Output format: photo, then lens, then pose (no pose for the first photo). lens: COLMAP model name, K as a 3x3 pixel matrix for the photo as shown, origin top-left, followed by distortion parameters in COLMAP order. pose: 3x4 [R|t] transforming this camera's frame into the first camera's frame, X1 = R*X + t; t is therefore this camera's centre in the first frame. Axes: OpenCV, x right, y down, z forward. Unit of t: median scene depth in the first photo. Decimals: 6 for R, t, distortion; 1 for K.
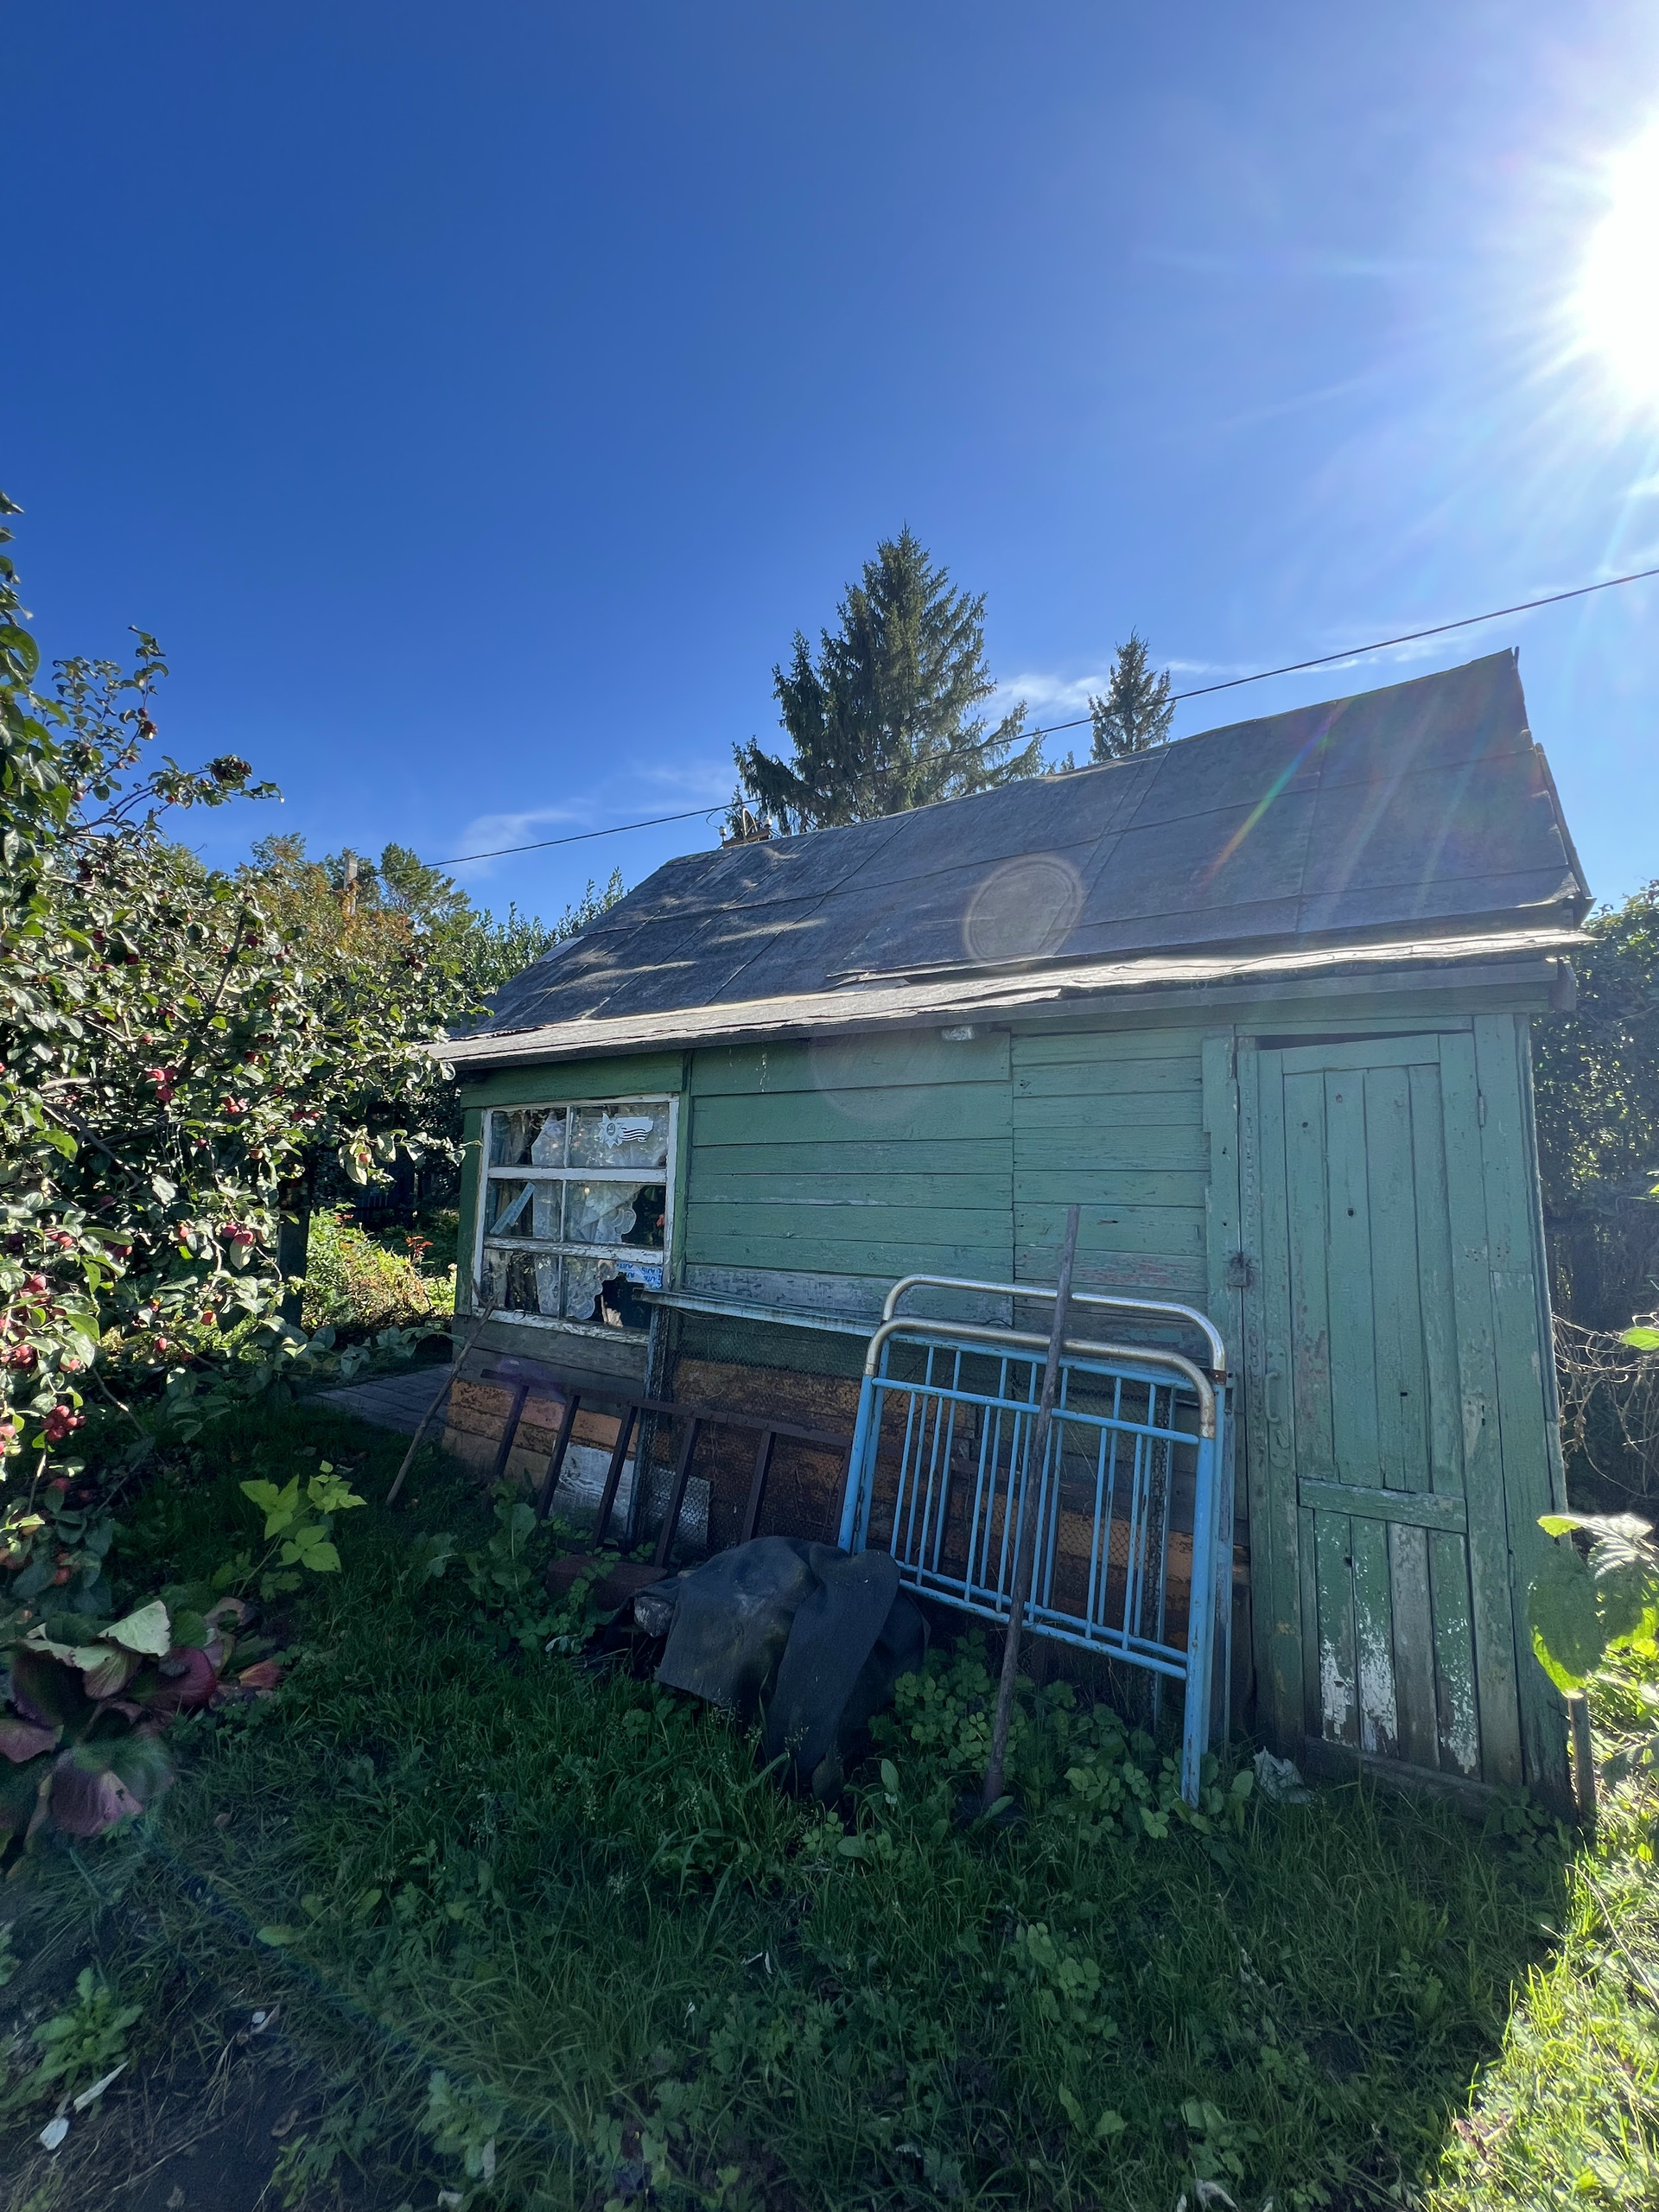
lens RADIAL K [[880.2, 0, 829.0], [0, 880.2, 1101.9], [0, 0, 1]] dist [-0.003226, 0.000288]
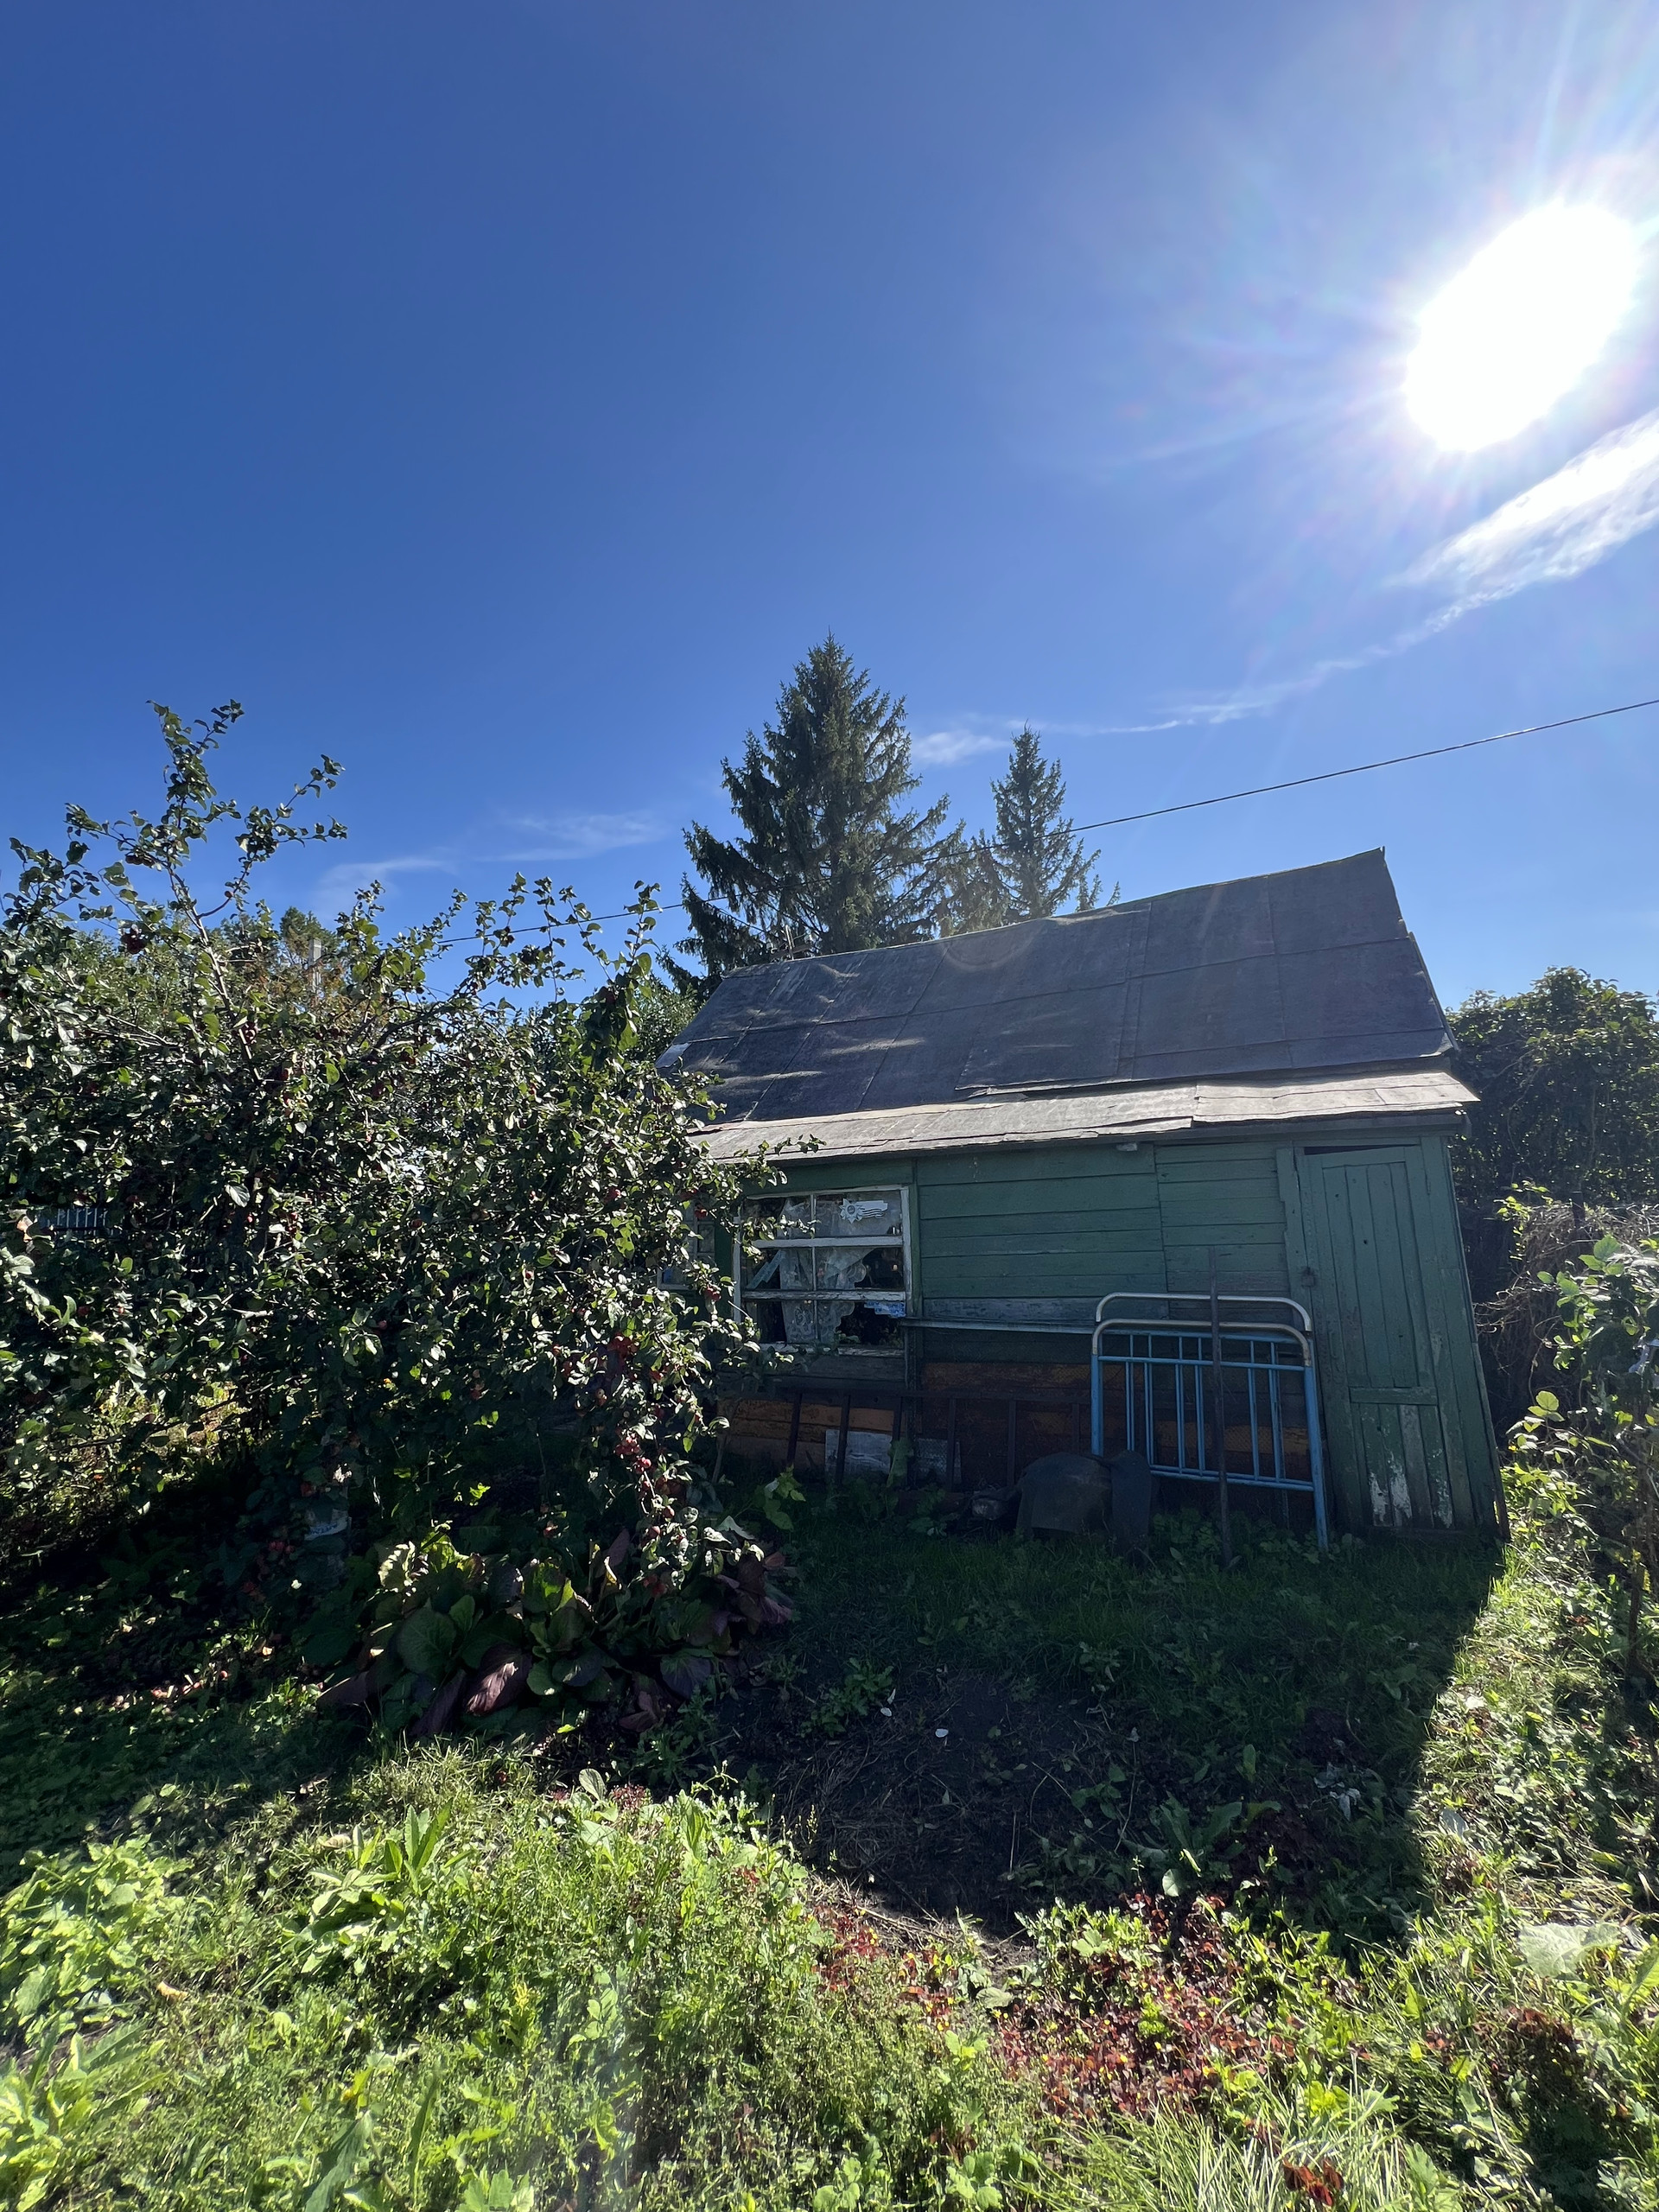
lens RADIAL K [[880.7, 0, 836.2], [0, 880.7, 1105.7], [0, 0, 1]] dist [0.001820, 0.000137]
pose [[0.990338, -0.036049, 0.133906, -0.544401], [0.041996, 0.998241, -0.041854, -0.094929], [-0.132162, 0.047073, 0.990110, -0.516711]]
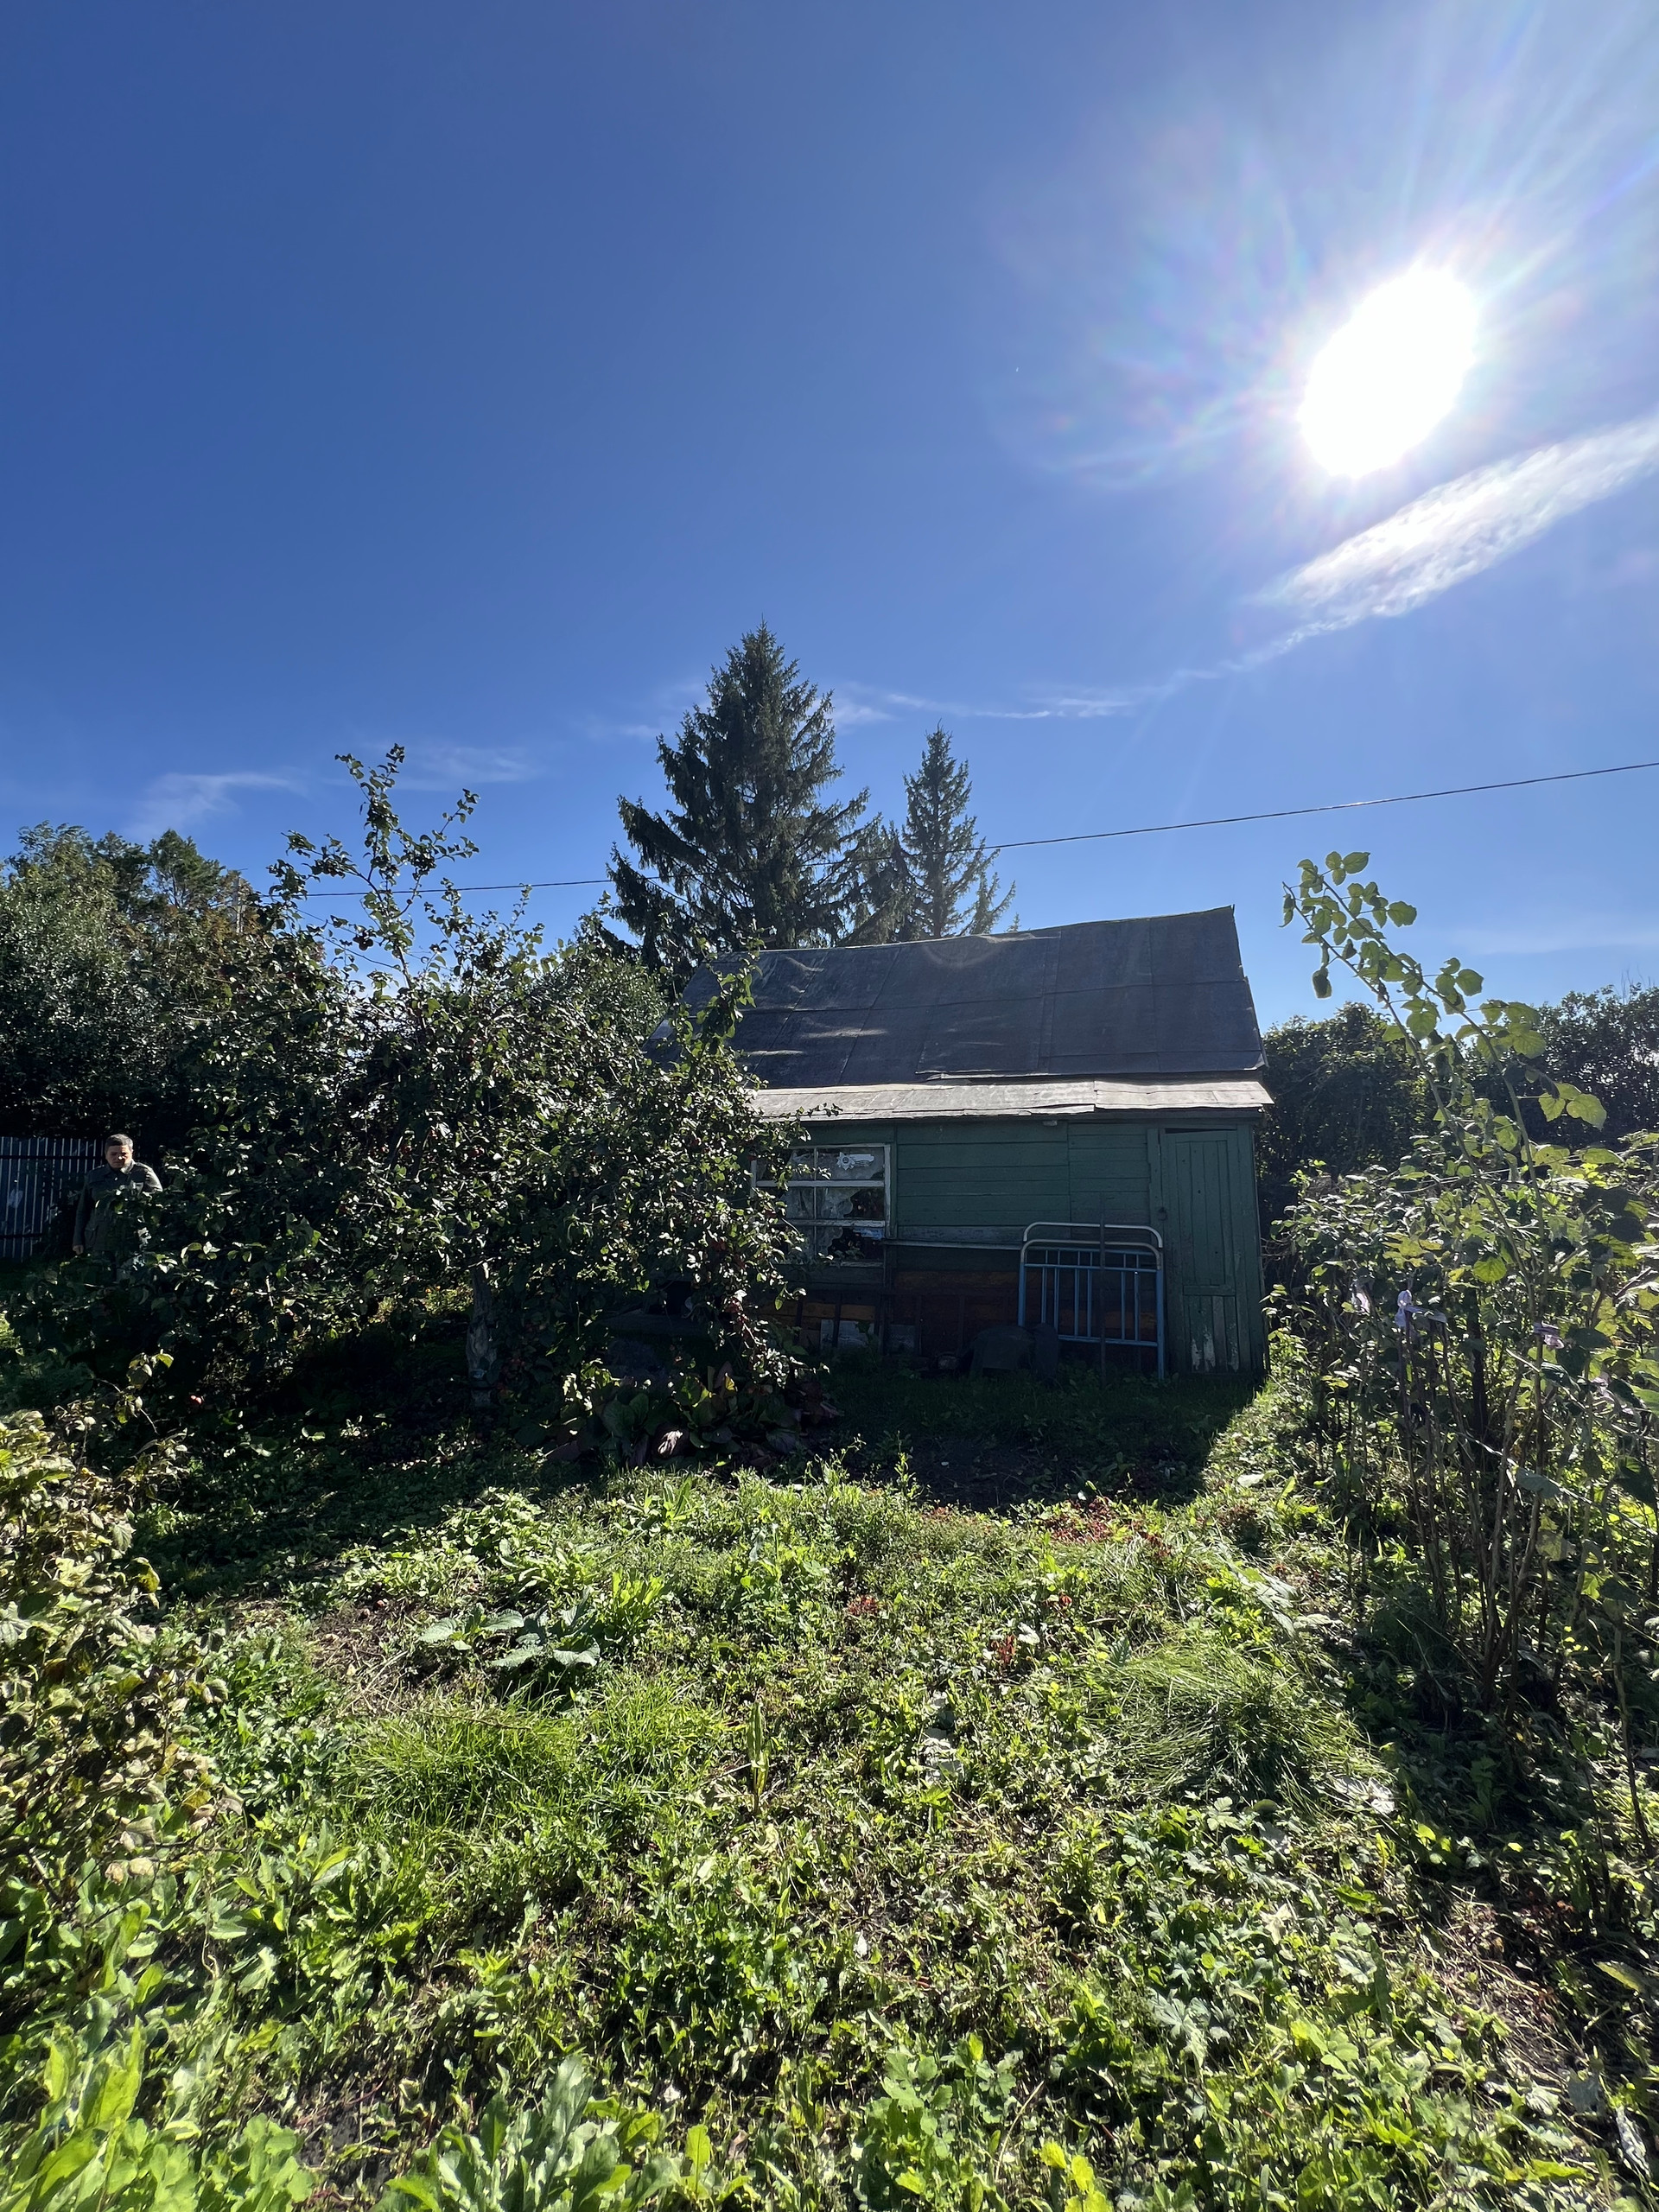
lens RADIAL K [[884.9, 0, 829.8], [0, 884.9, 1099.8], [0, 0, 1]] dist [-0.000336, 0.000485]
pose [[0.965117, 0.006603, 0.261735, -0.941059], [-0.004960, 0.999964, -0.006935, -0.105129], [-0.261771, 0.005395, 0.965115, -1.044605]]
